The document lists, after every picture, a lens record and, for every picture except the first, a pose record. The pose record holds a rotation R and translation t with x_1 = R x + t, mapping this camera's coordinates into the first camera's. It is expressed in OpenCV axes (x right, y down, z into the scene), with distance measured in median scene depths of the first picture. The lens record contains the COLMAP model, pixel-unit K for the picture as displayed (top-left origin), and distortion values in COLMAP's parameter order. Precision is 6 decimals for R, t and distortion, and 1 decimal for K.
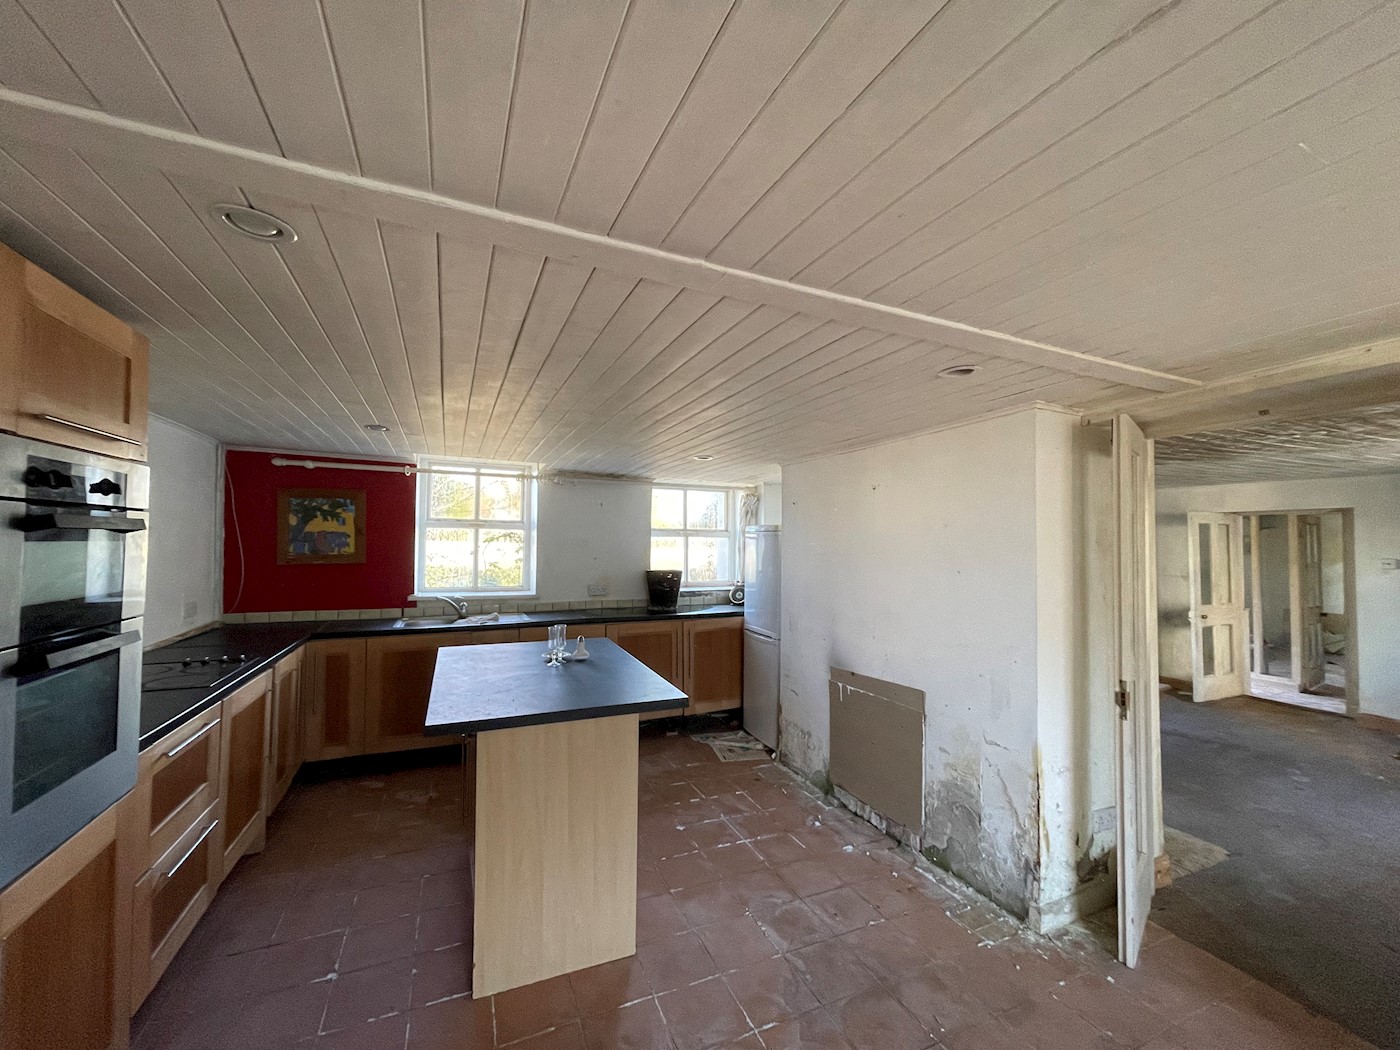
lens RADIAL K [[557.2, 0, 697.4], [0, 557.2, 525.2], [0, 0, 1]] dist [-0.010729, -0.000861]
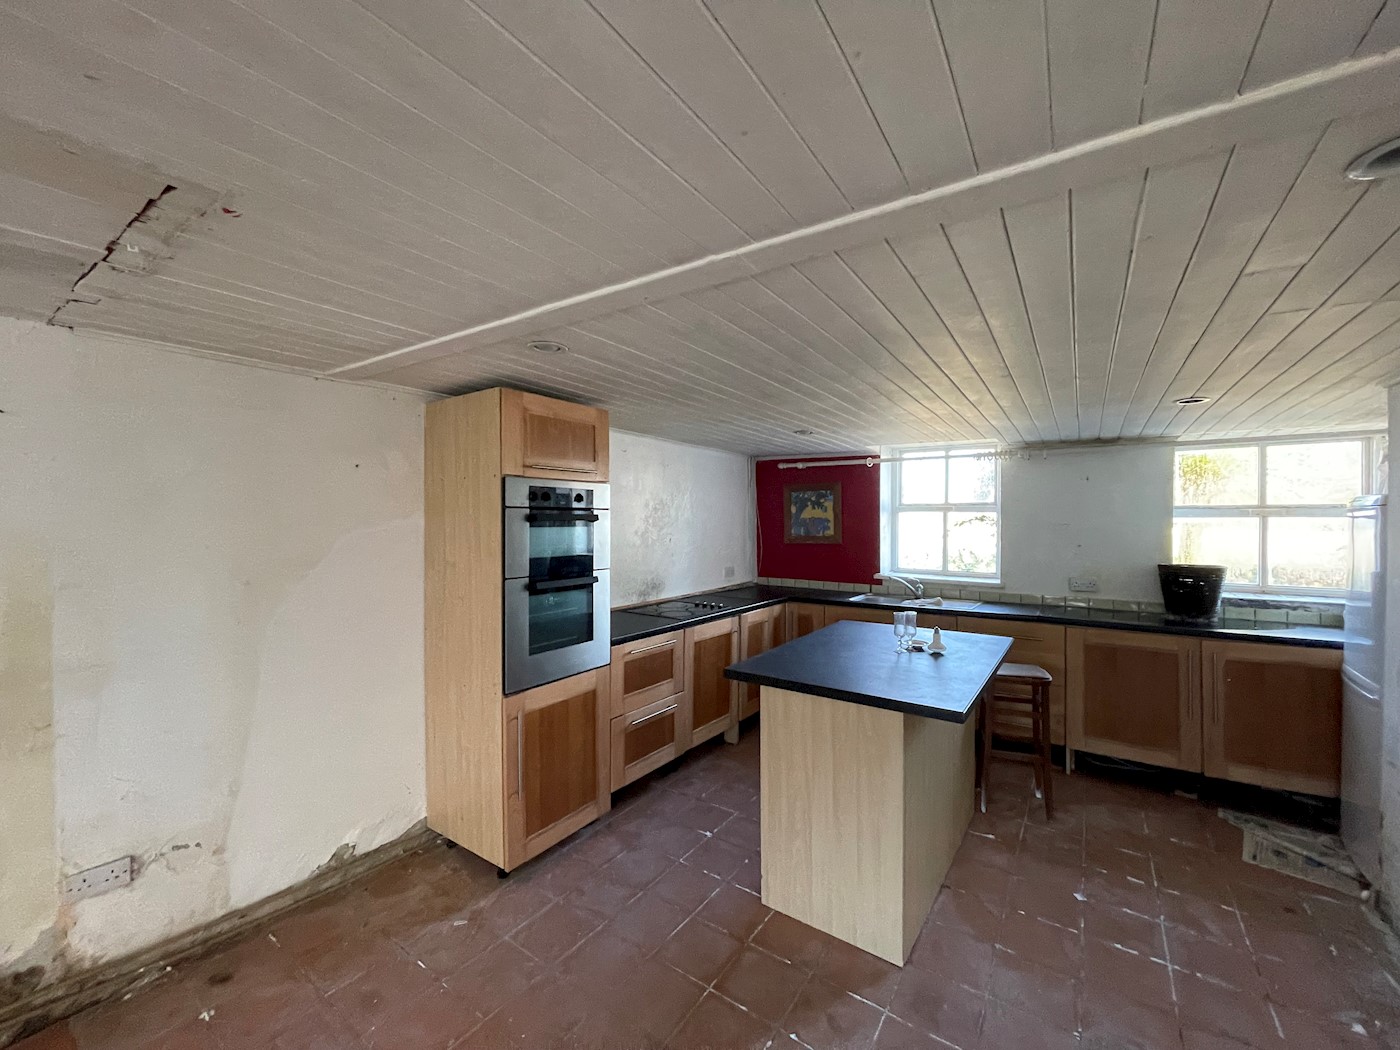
lens RADIAL K [[557.2, 0, 697.3], [0, 557.2, 524.4], [0, 0, 1]] dist [-0.010729, -0.000861]
pose [[0.516916, -0.004087, -0.856026, 0.258105], [0.028919, 0.999501, 0.012690, 0.002861], [0.855547, -0.031315, 0.516777, 0.124185]]
